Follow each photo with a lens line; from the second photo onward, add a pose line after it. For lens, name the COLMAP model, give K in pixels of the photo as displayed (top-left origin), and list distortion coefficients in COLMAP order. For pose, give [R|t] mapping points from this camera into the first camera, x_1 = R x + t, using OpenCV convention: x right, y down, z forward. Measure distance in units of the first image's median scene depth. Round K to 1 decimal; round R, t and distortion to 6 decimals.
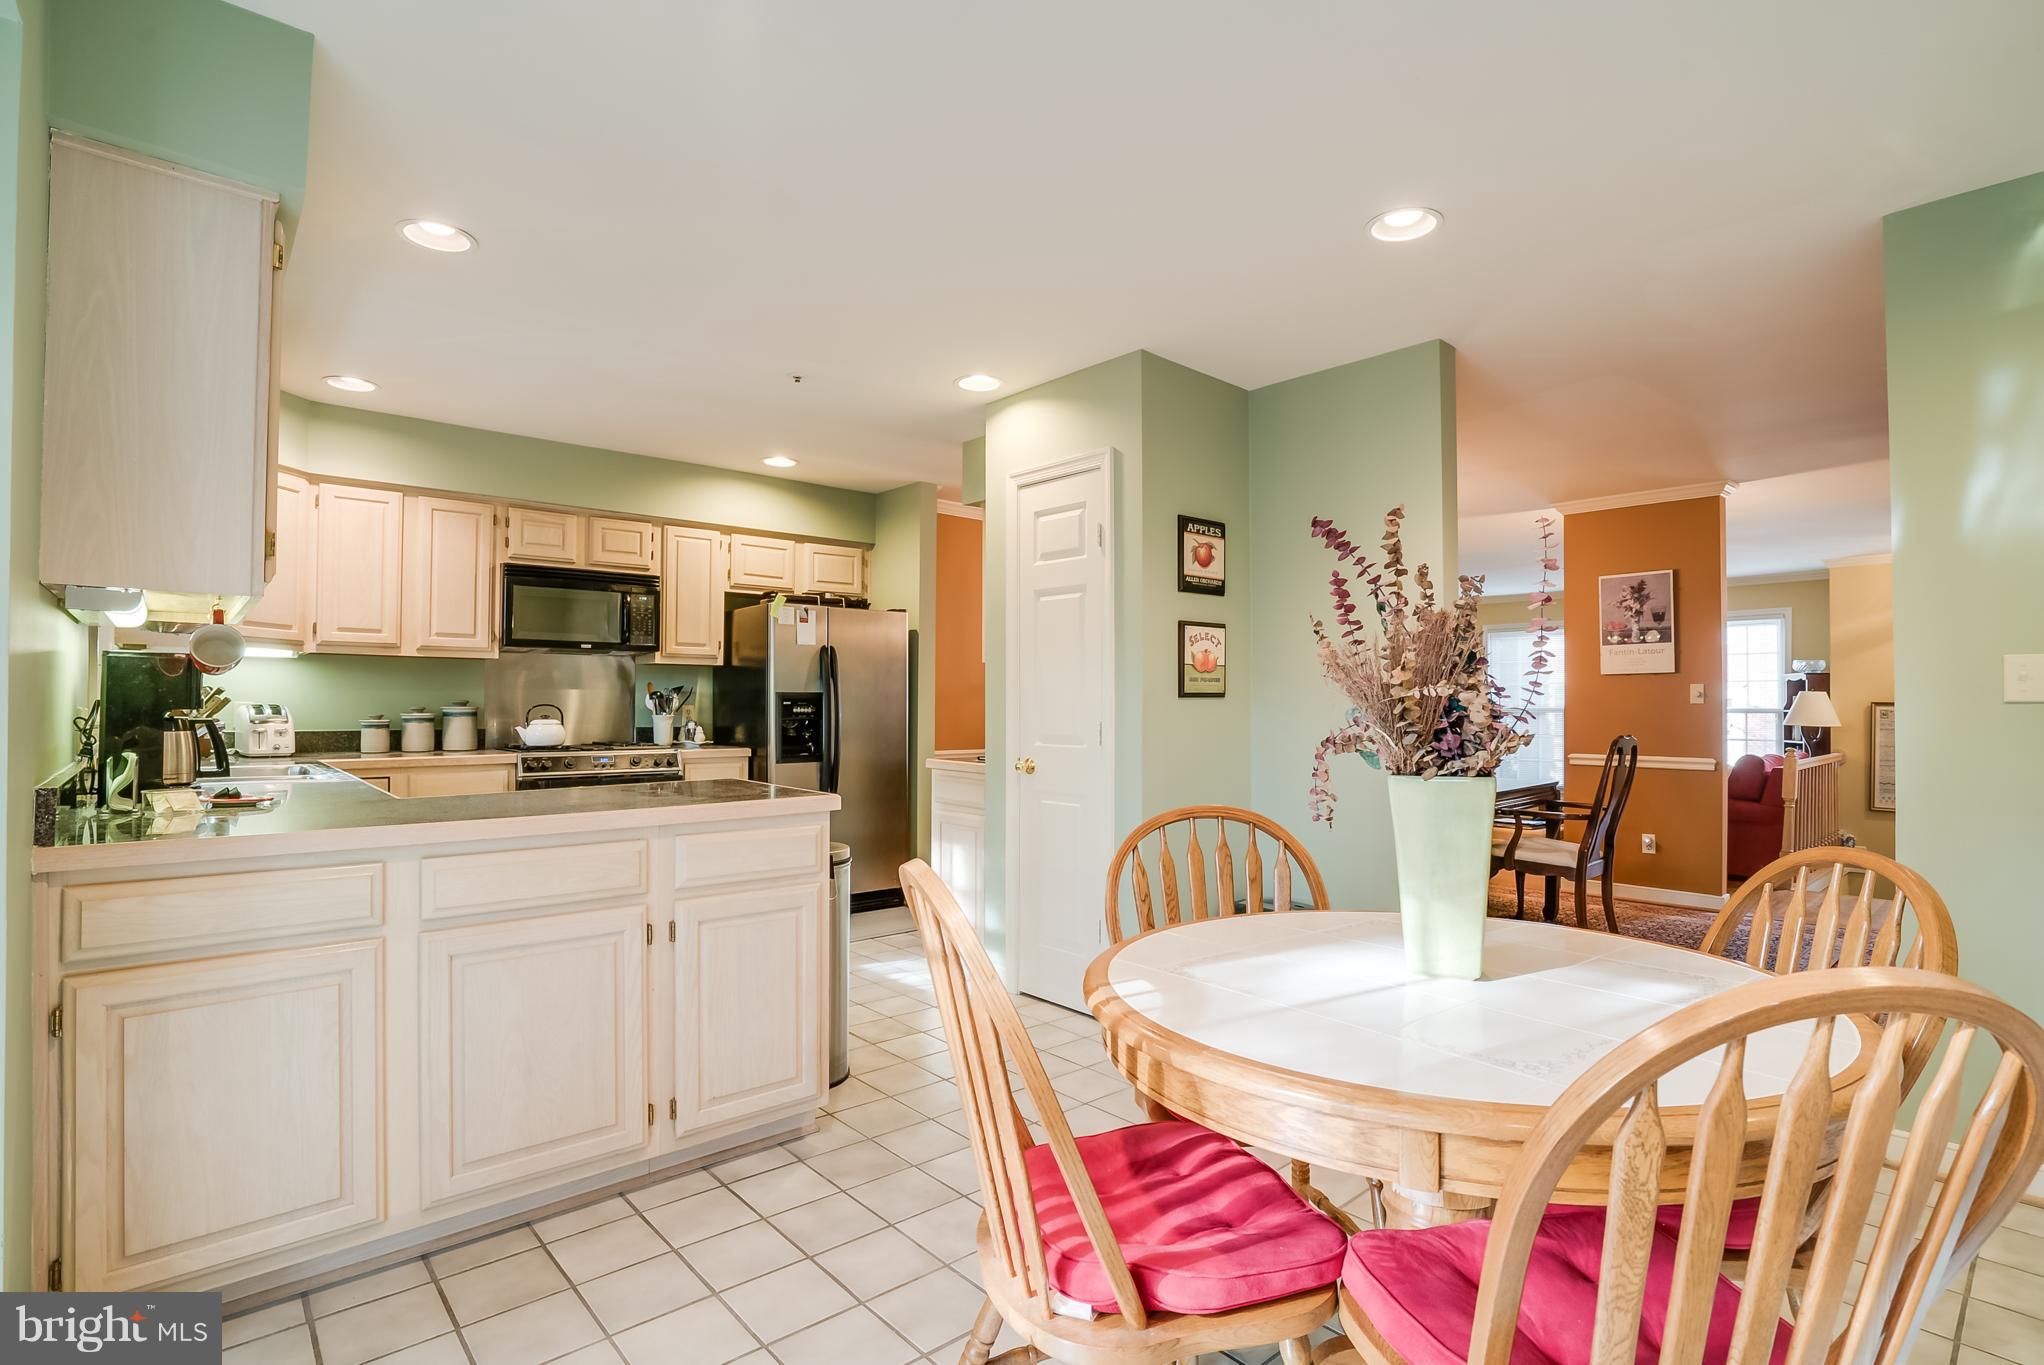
lens RADIAL K [[960.5, 0, 1012.7], [0, 960.5, 687.1], [0, 0, 1]] dist [-0.062642, 0.022517]
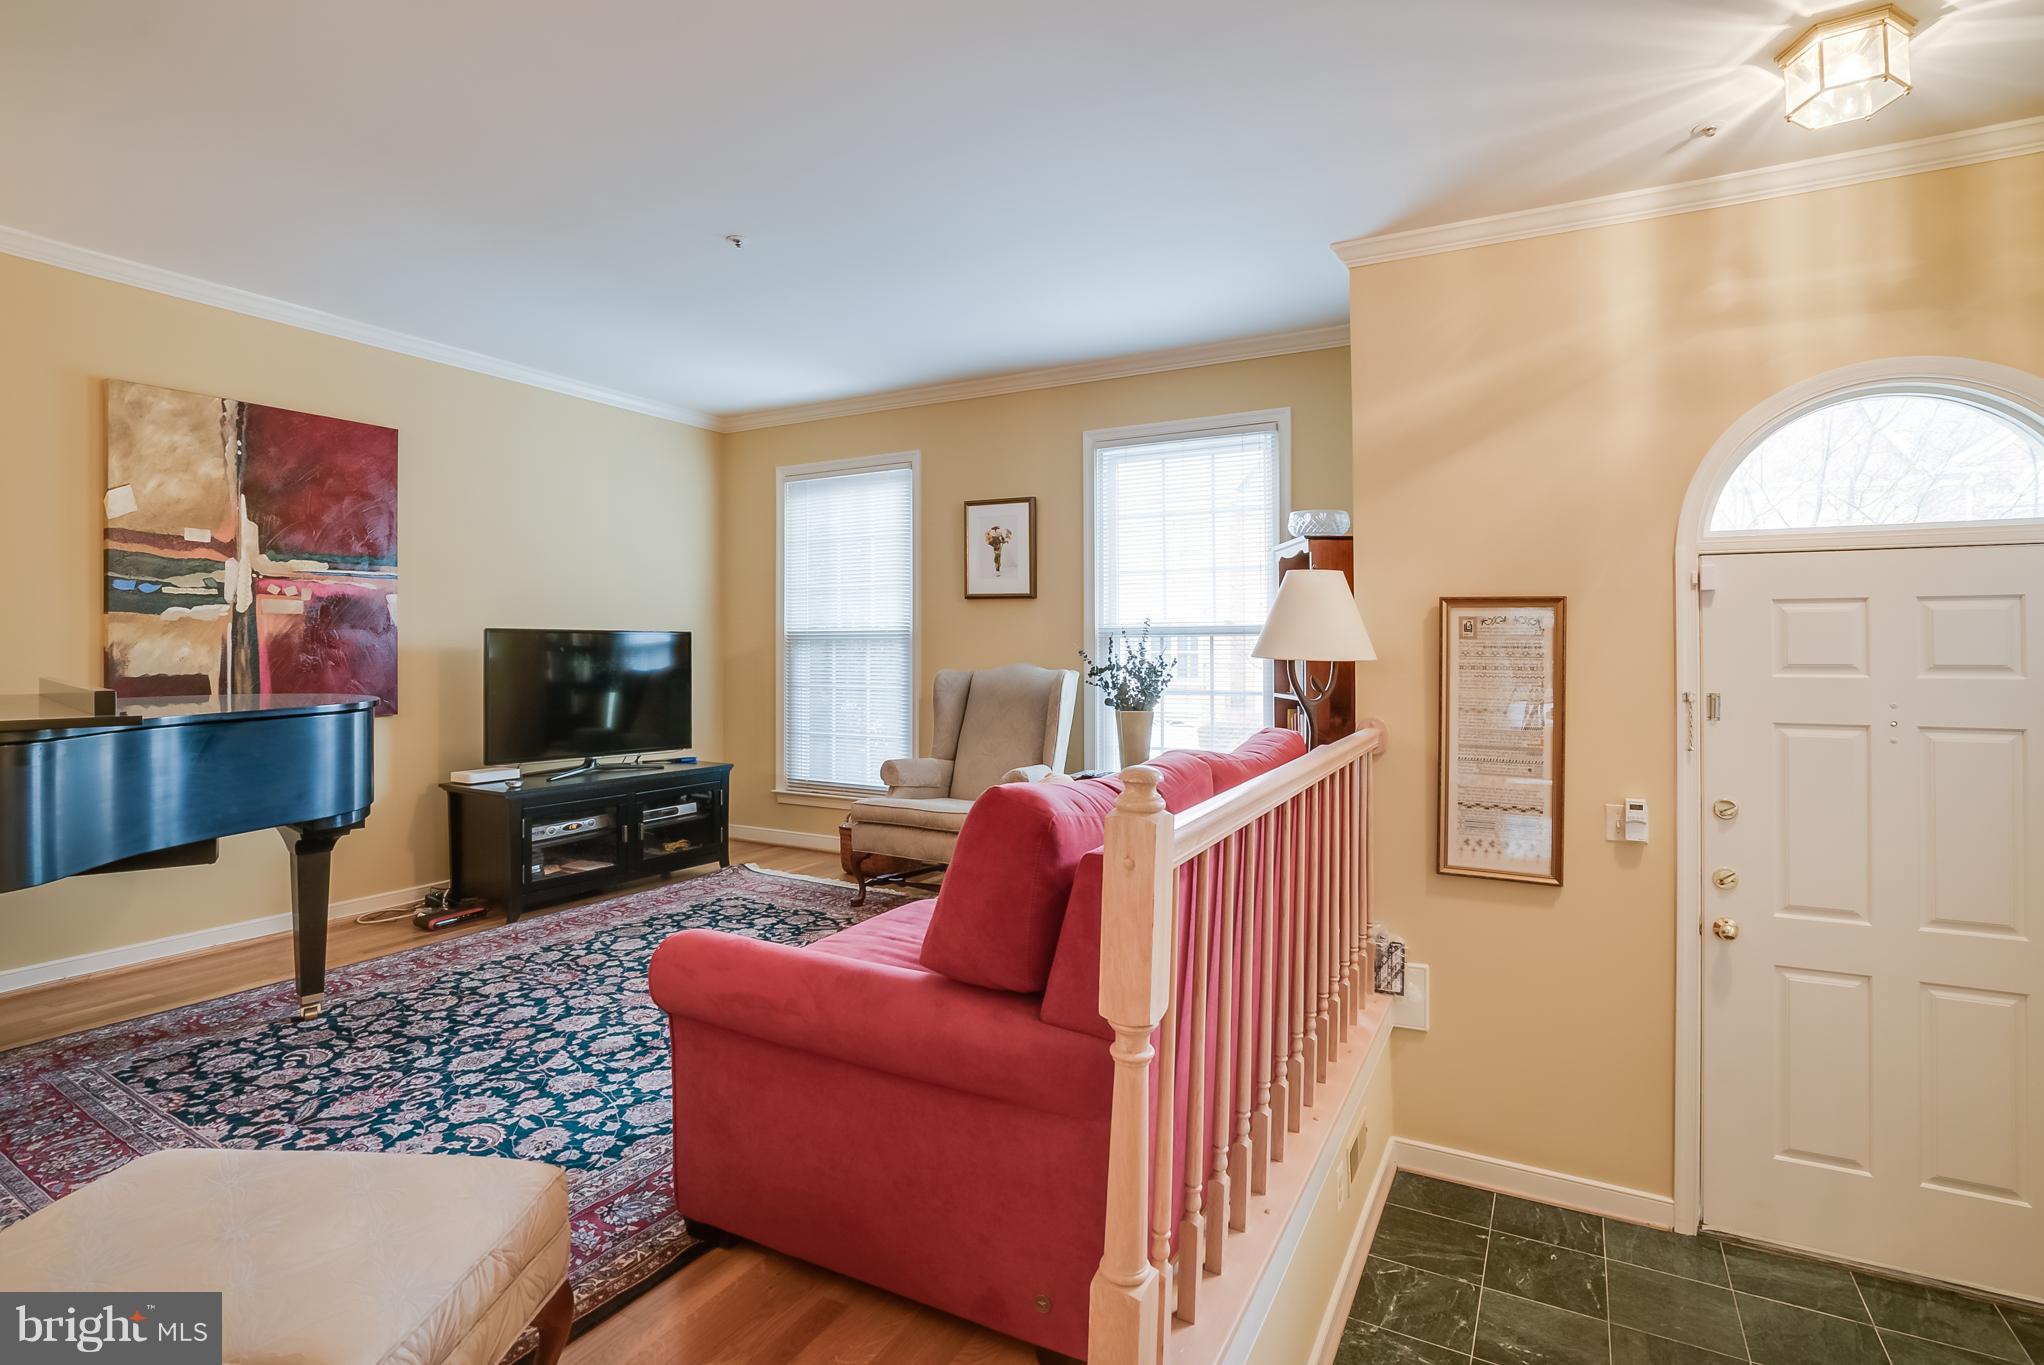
lens RADIAL K [[991.1, 0, 1023.7], [0, 991.1, 645.9], [0, 0, 1]] dist [-0.048521, 0.016758]
pose [[0.932688, -0.009168, 0.360568, 0.947008], [0.006202, 0.999937, 0.009382, 0.049415], [-0.360631, -0.006514, 0.932686, 1.040953]]
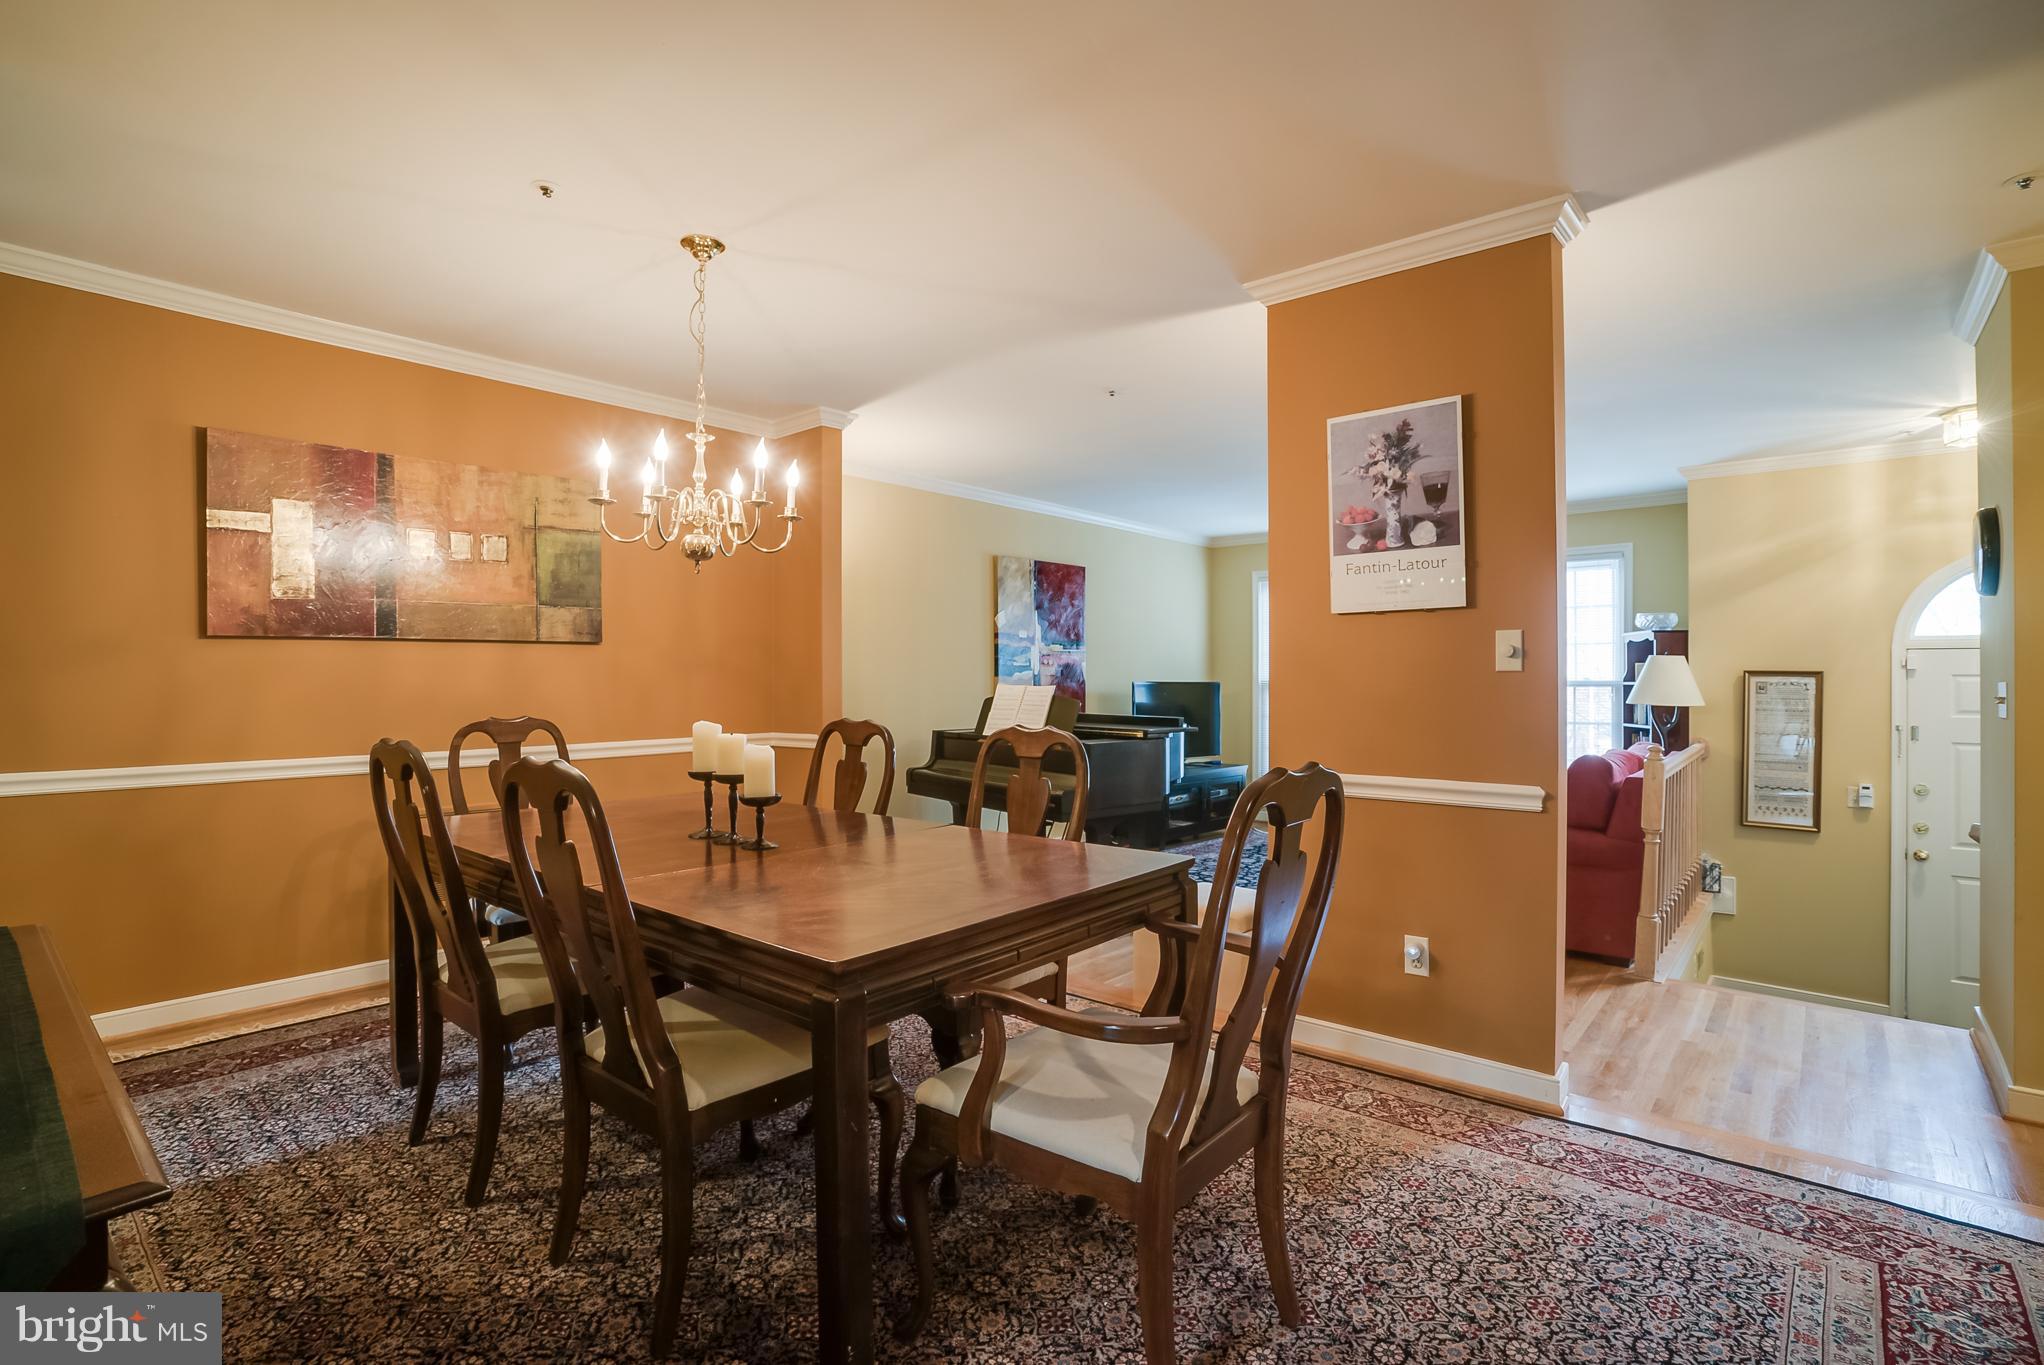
lens RADIAL K [[985.1, 0, 1055.4], [0, 985.1, 681.5], [0, 0, 1]] dist [-0.011045, 0.000525]
pose [[0.981449, -0.008969, 0.191514, 0.429009], [0.005872, 0.999843, 0.016730, 0.014810], [-0.191634, -0.015295, 0.981347, 0.577307]]
